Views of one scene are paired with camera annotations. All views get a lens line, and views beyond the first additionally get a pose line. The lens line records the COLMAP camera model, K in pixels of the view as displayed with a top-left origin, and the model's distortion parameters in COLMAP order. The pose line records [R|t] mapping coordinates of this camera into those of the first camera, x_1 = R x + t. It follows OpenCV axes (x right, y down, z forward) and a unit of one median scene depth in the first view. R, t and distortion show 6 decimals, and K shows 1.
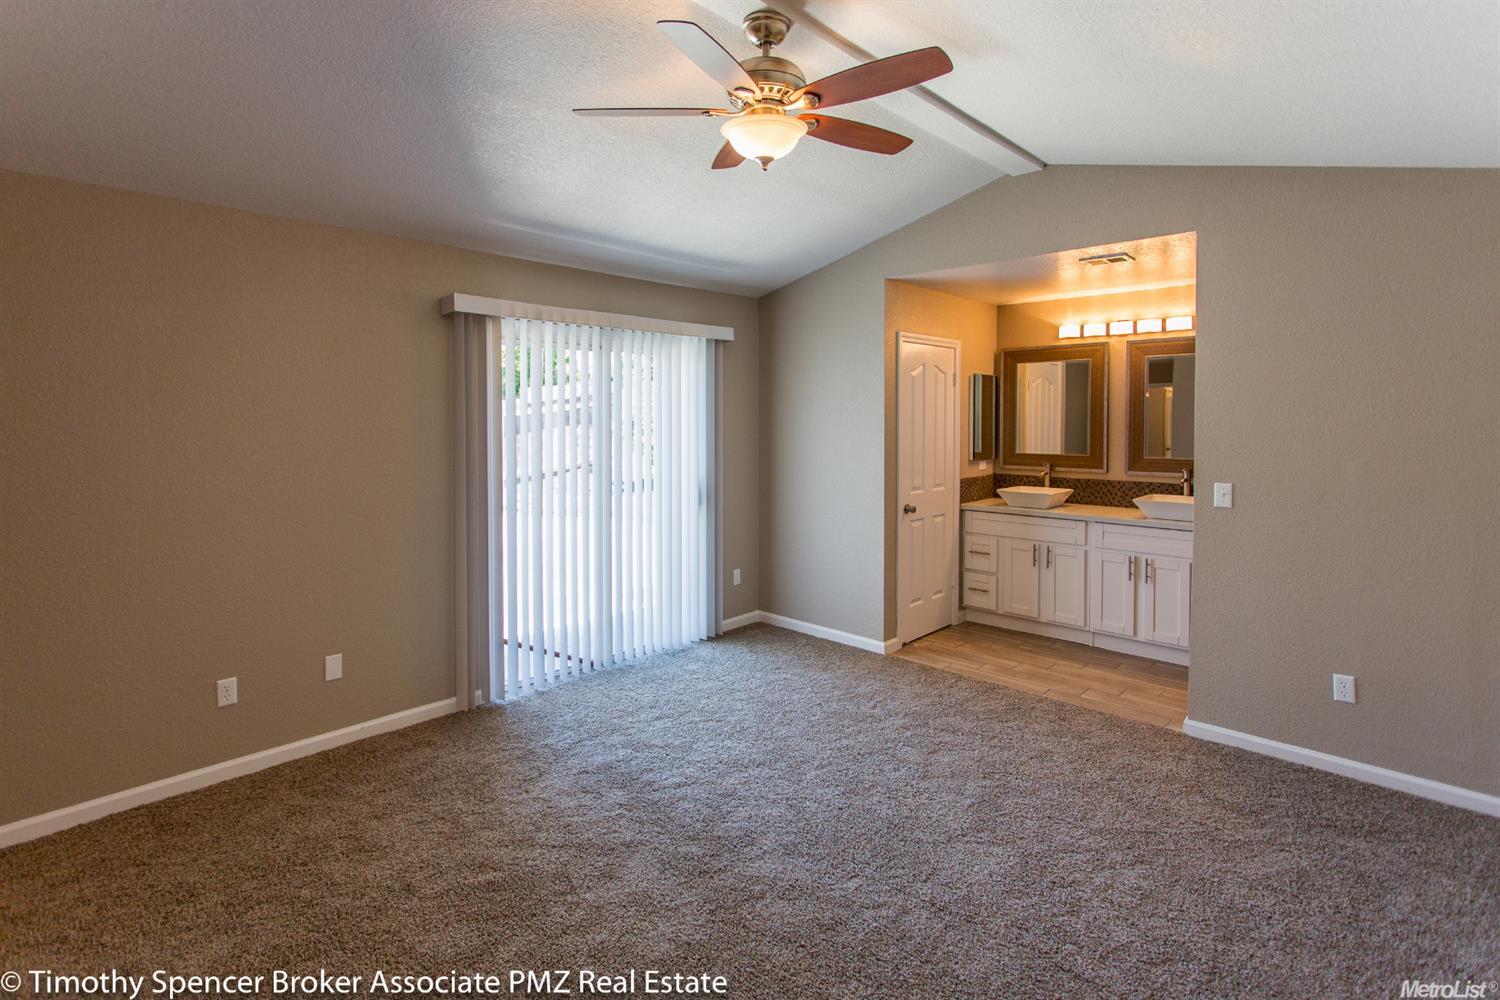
lens RADIAL K [[739.4, 0, 748.7], [0, 739.4, 434.5], [0, 0, 1]] dist [0.001423, 0.000394]
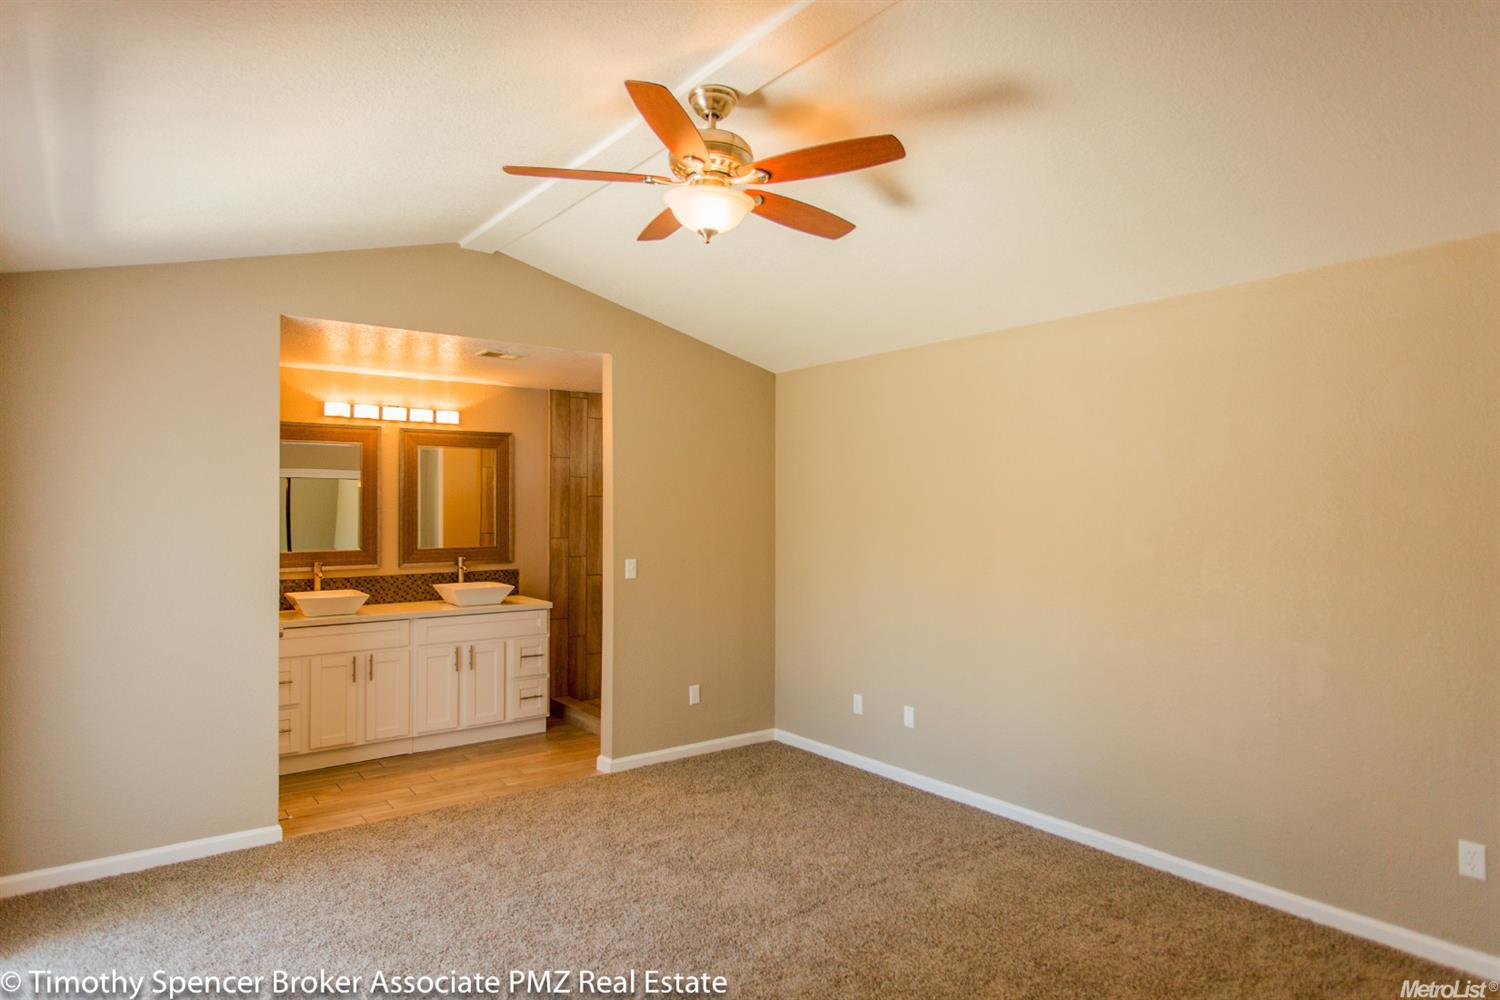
lens RADIAL K [[864.1, 0, 750.0], [0, 864.1, 500.0], [0, 0, 1]] dist [-0.001835, -0.000145]
pose [[0.155472, 0.005163, 0.987827, -0.537192], [0.023739, 0.999678, -0.008961, -0.012996], [-0.987555, 0.024843, 0.155299, 0.391192]]
